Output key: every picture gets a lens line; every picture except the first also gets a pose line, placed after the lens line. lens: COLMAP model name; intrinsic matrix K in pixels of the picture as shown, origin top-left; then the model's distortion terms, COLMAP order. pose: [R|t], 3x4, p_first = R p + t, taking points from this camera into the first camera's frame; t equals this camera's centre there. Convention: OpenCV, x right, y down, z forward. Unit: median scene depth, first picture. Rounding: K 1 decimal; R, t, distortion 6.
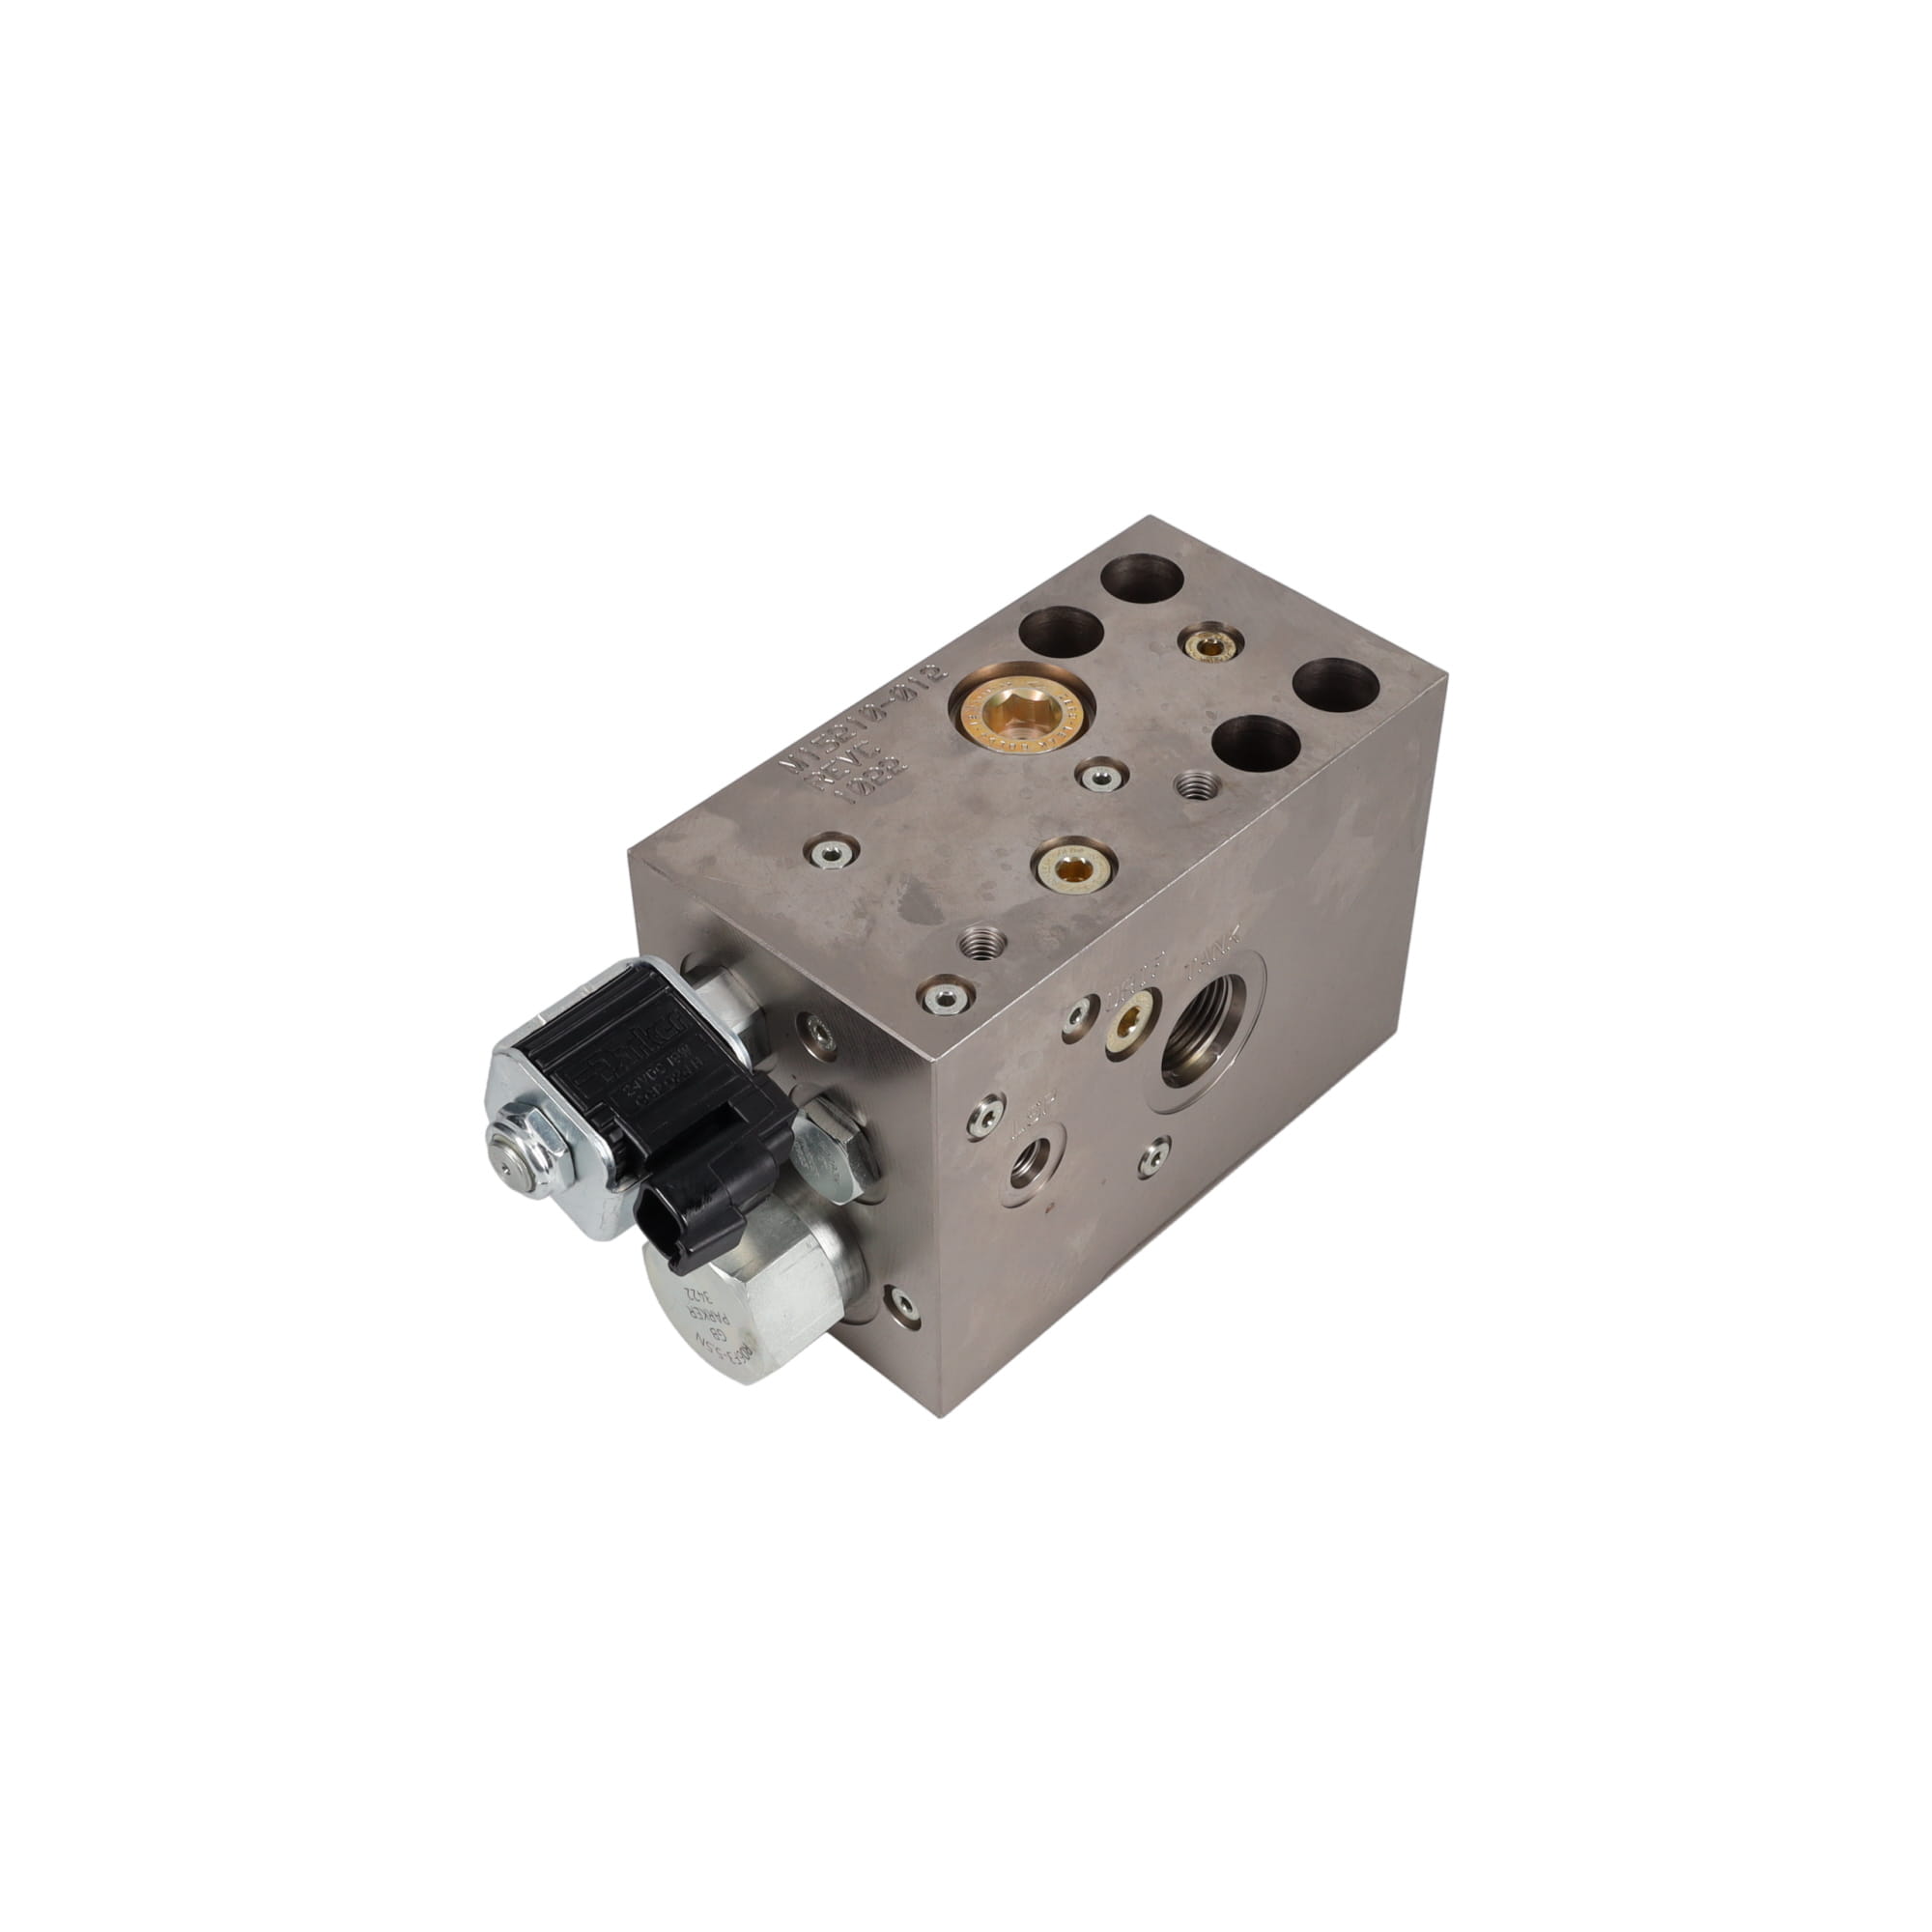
lens RADIAL K [[2870.4, 0, 979.9], [0, 2870.4, 960.4], [0, 0, 1]] dist [-0.008197, 0.000000]
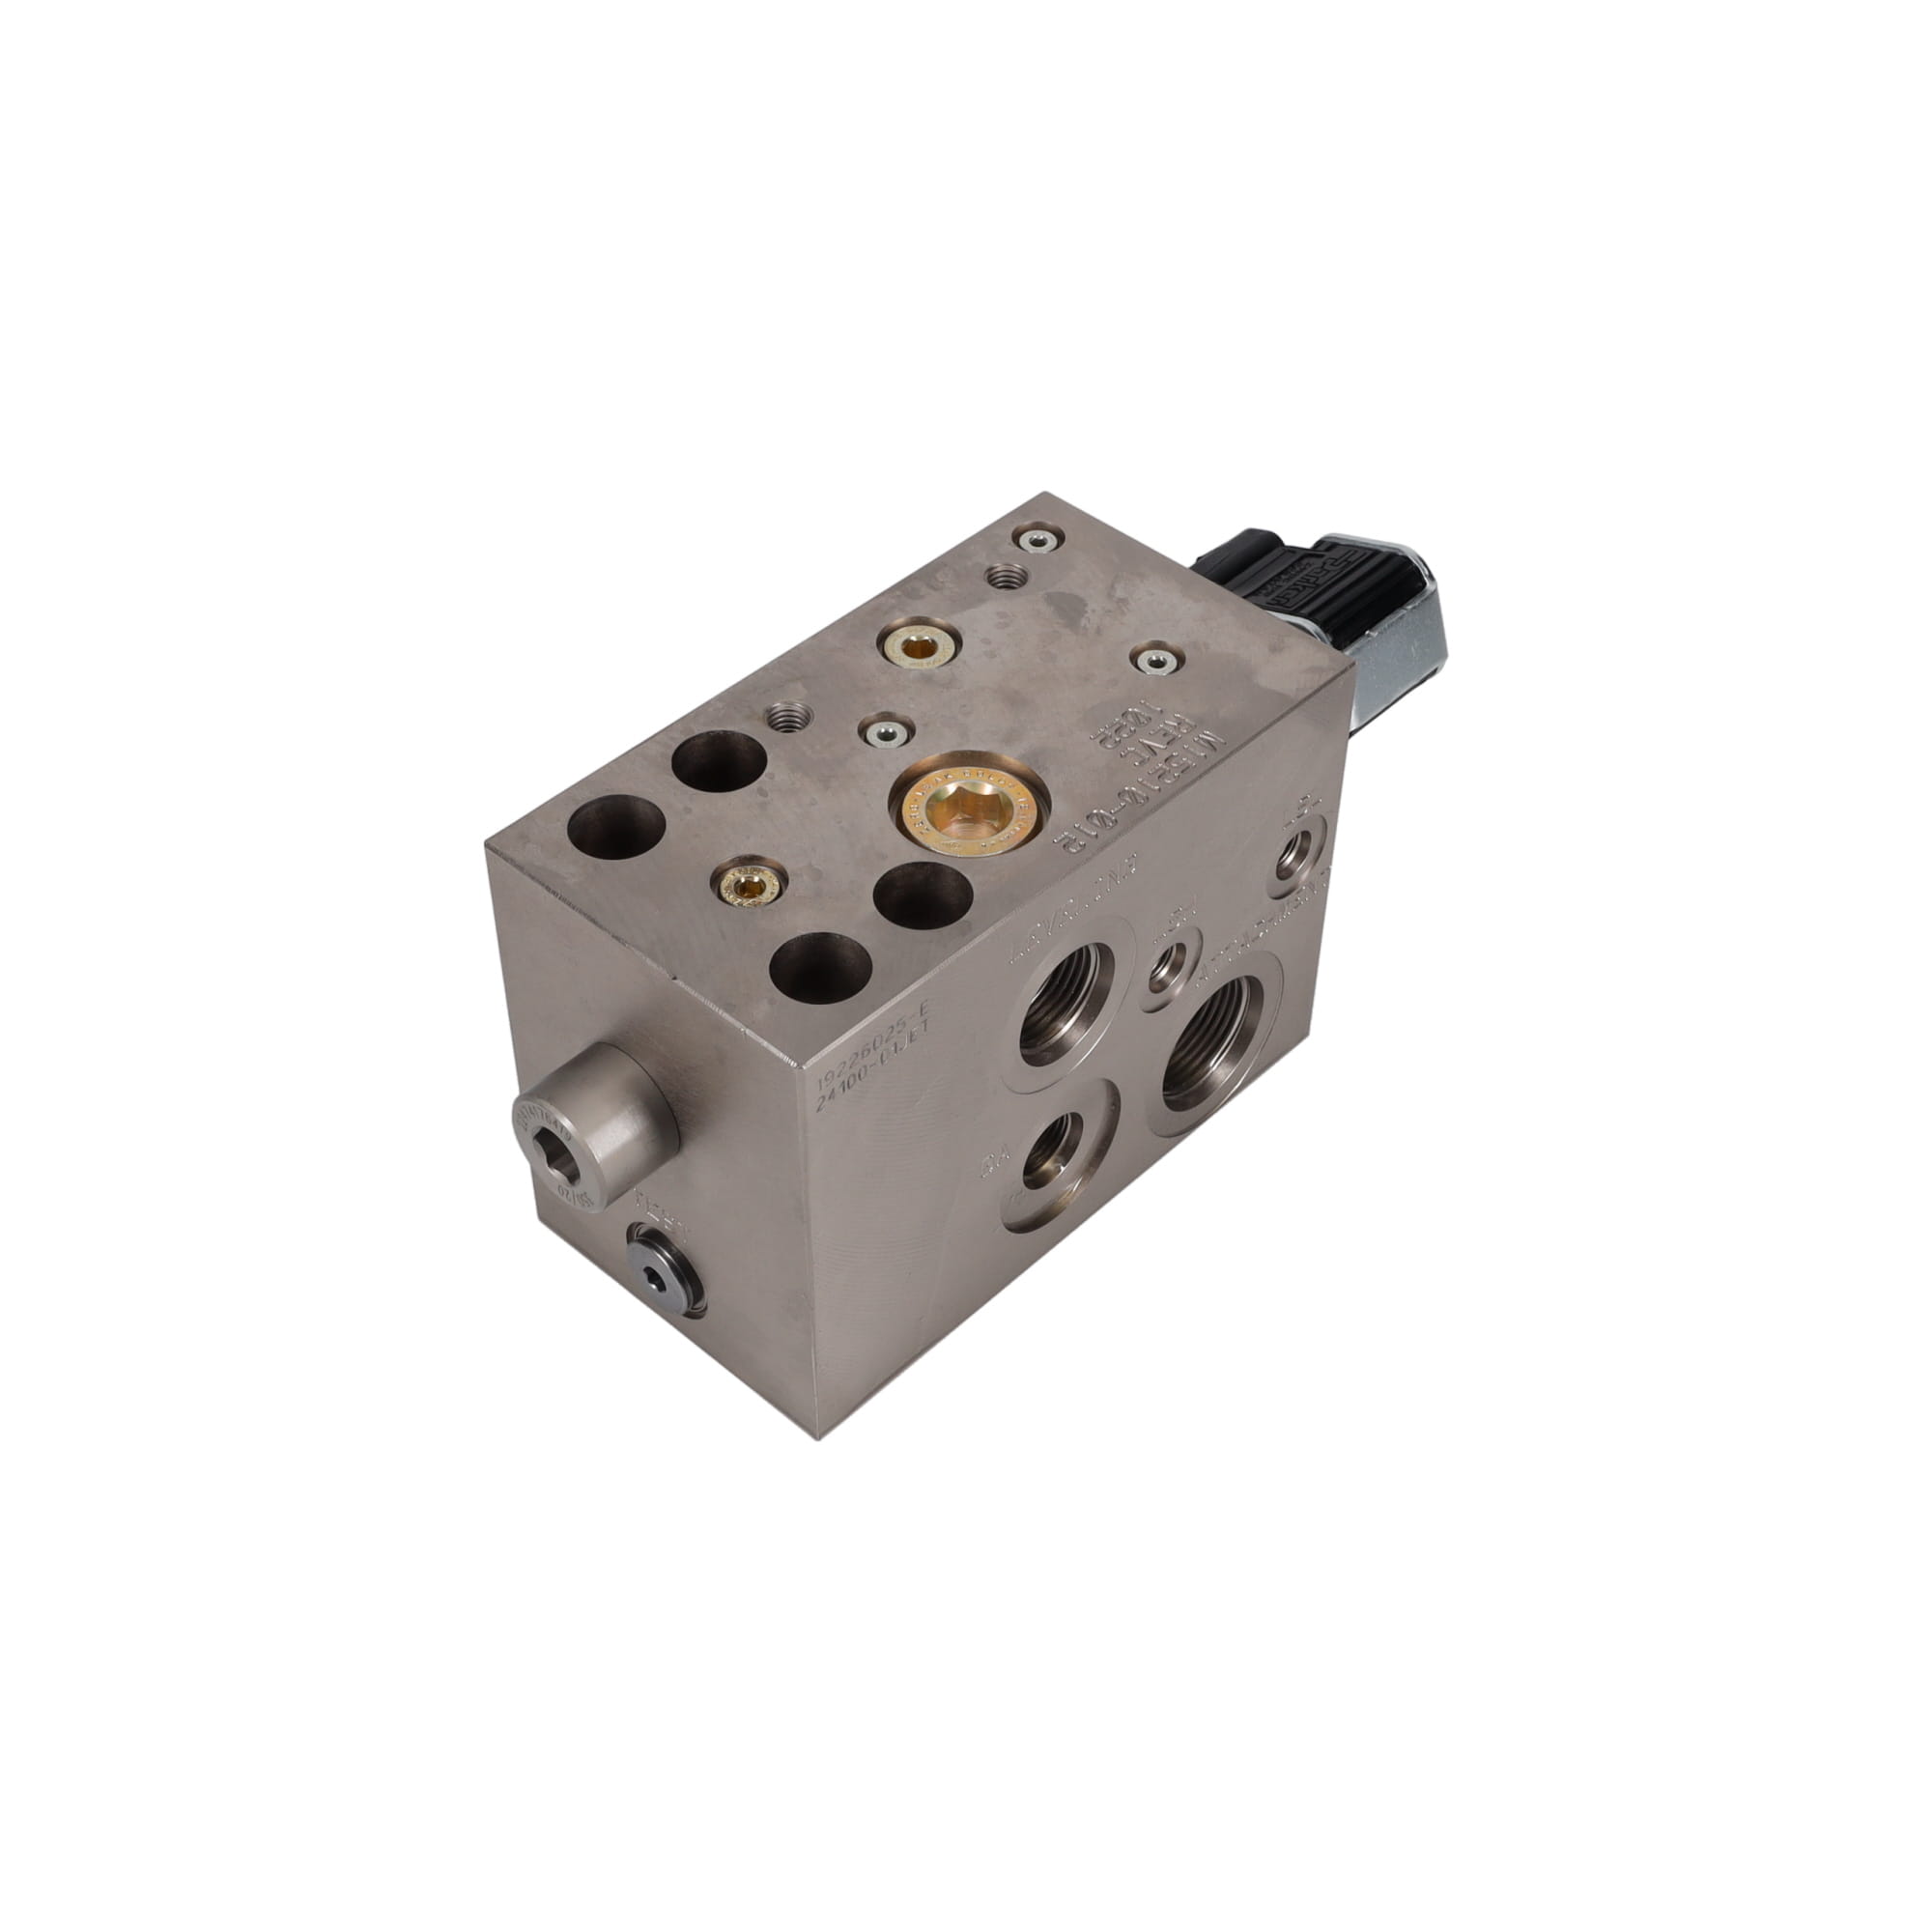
lens RADIAL K [[2870.4, 0, 973.7], [0, 2870.4, 959.7], [0, 0, 1]] dist [-0.008197, 0.000000]
pose [[-0.999789, -0.006615, -0.019464, 0.032356], [-0.019606, 0.022087, 0.999564, -1.044712], [-0.006182, 0.999734, -0.022212, 1.122848]]
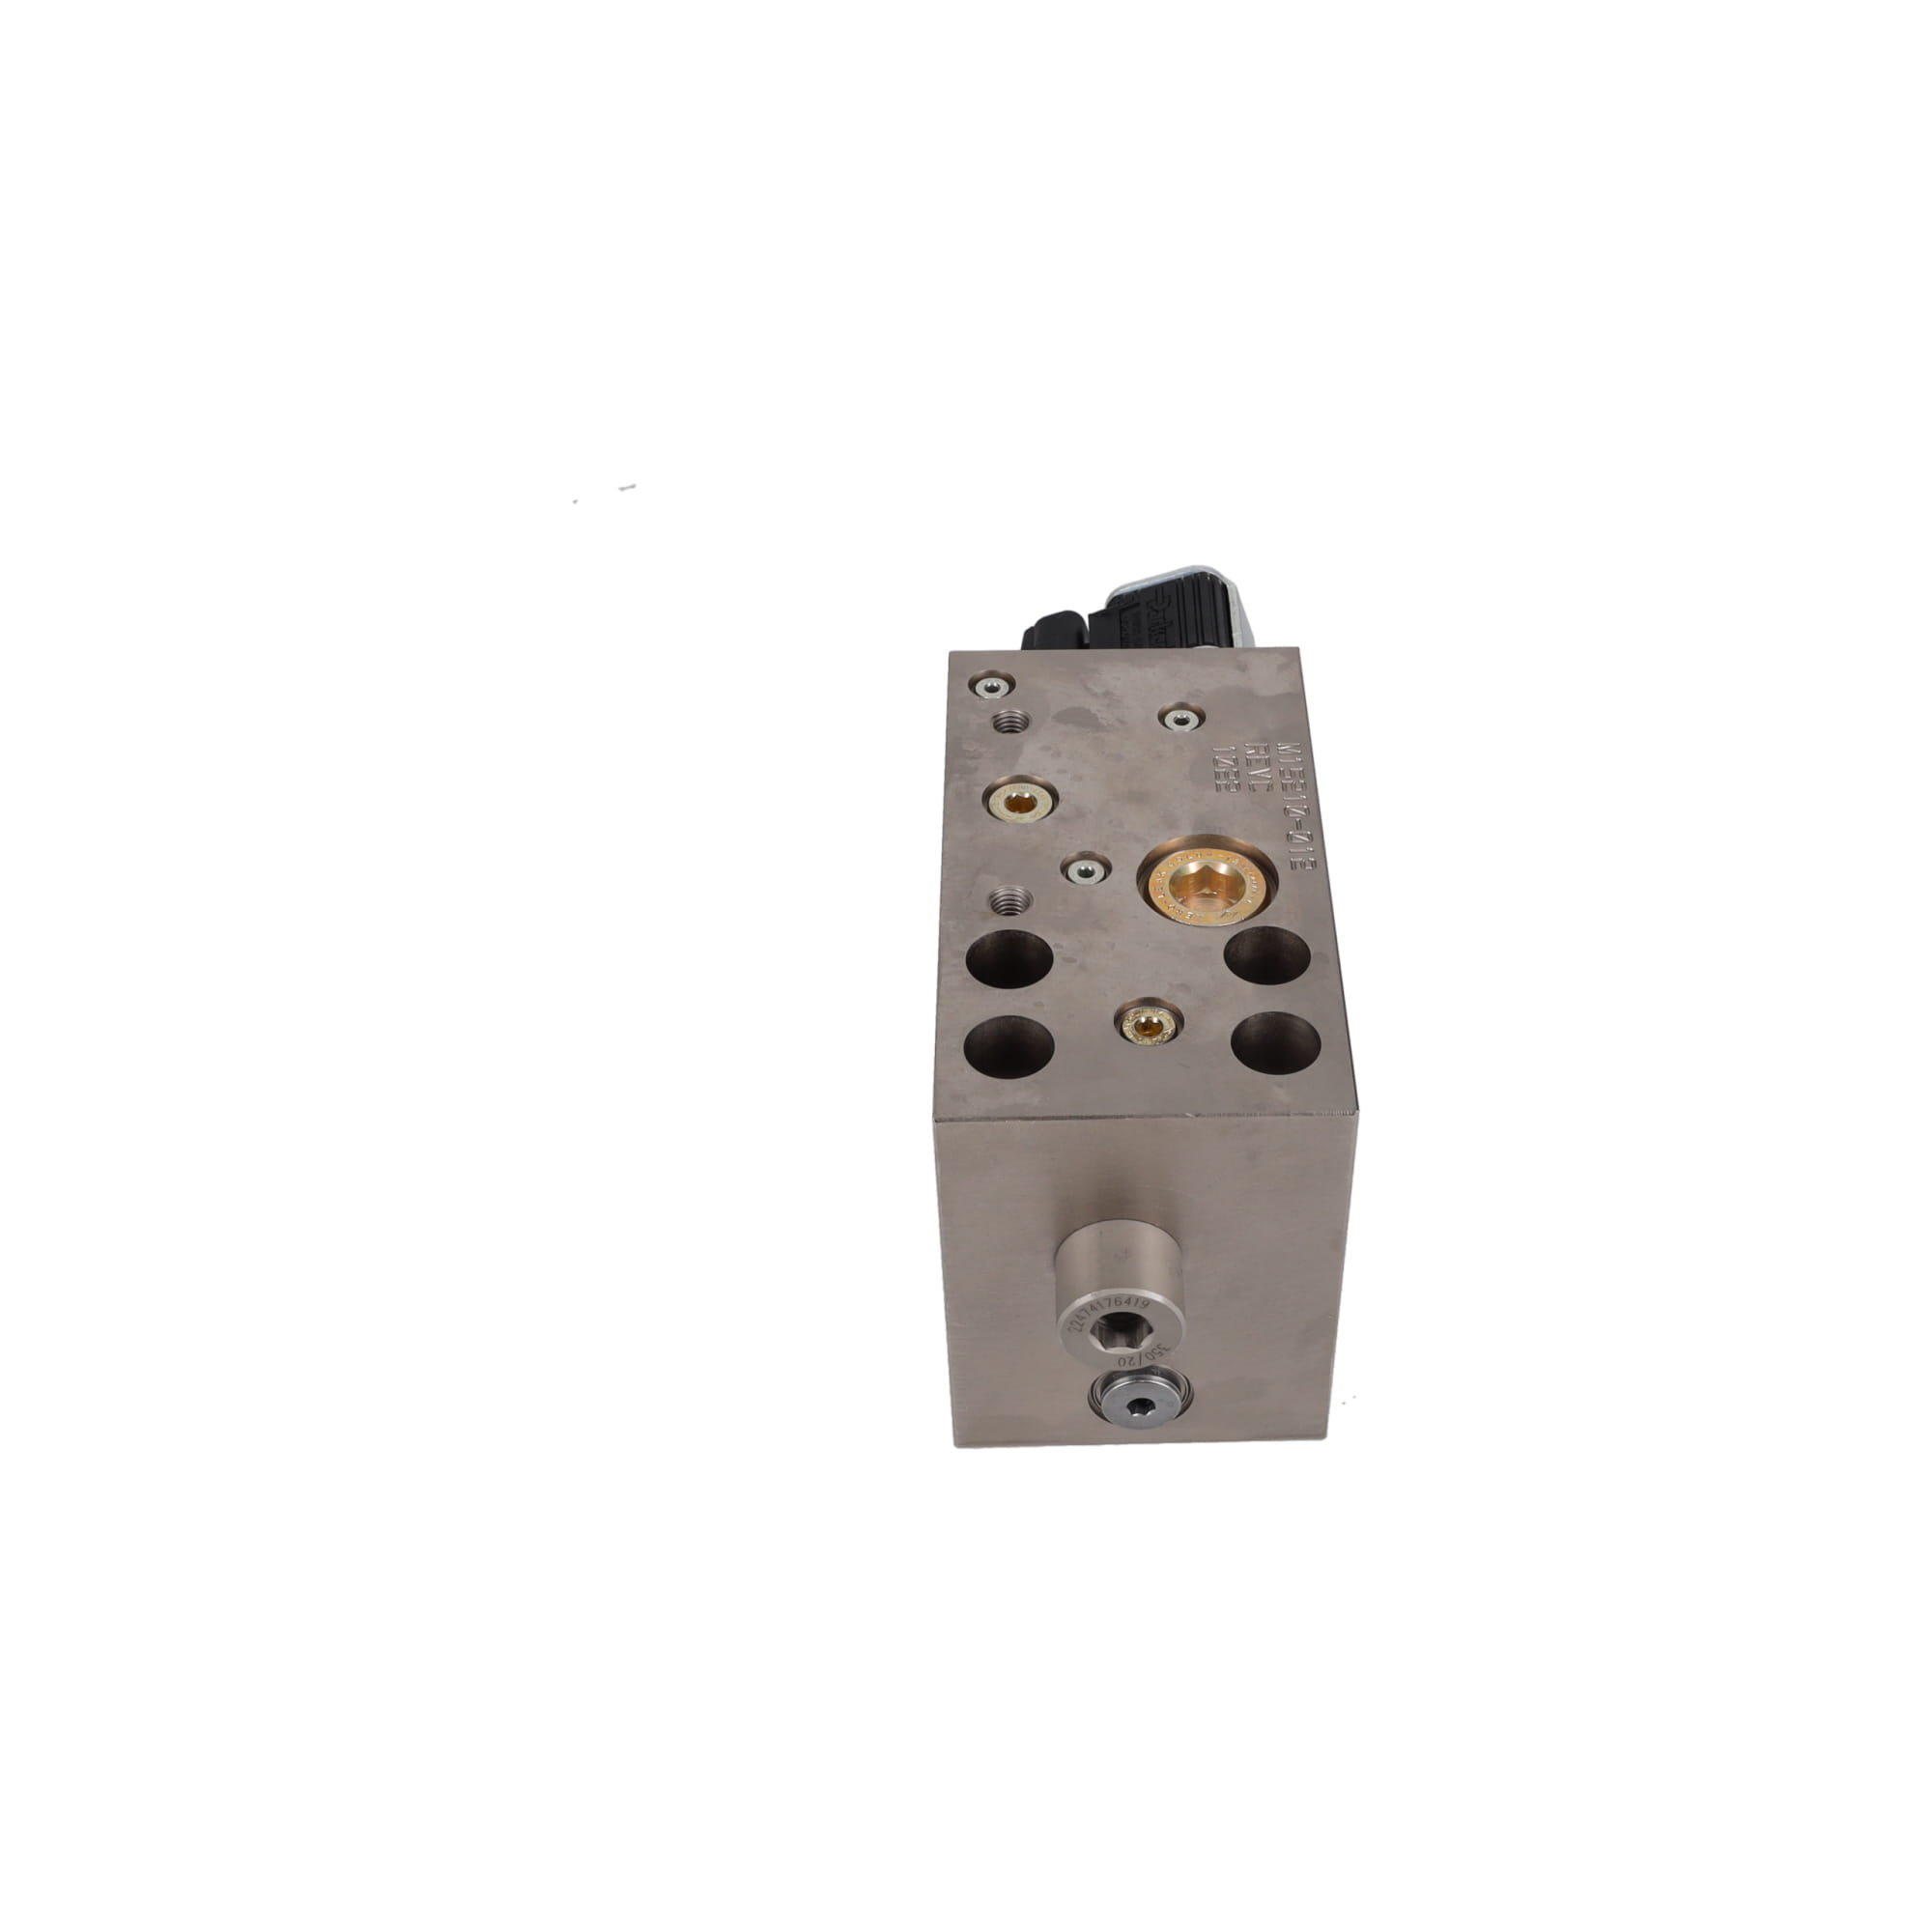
lens RADIAL K [[2627.7, 0, 970.6], [0, 2627.7, 966.0], [0, 0, 1]] dist [-0.215150, 0.000000]
pose [[-0.735594, 0.474804, -0.483179, 0.578780], [-0.450478, 0.189848, 0.872369, -0.915071], [0.505935, 0.859371, 0.074238, 0.958240]]
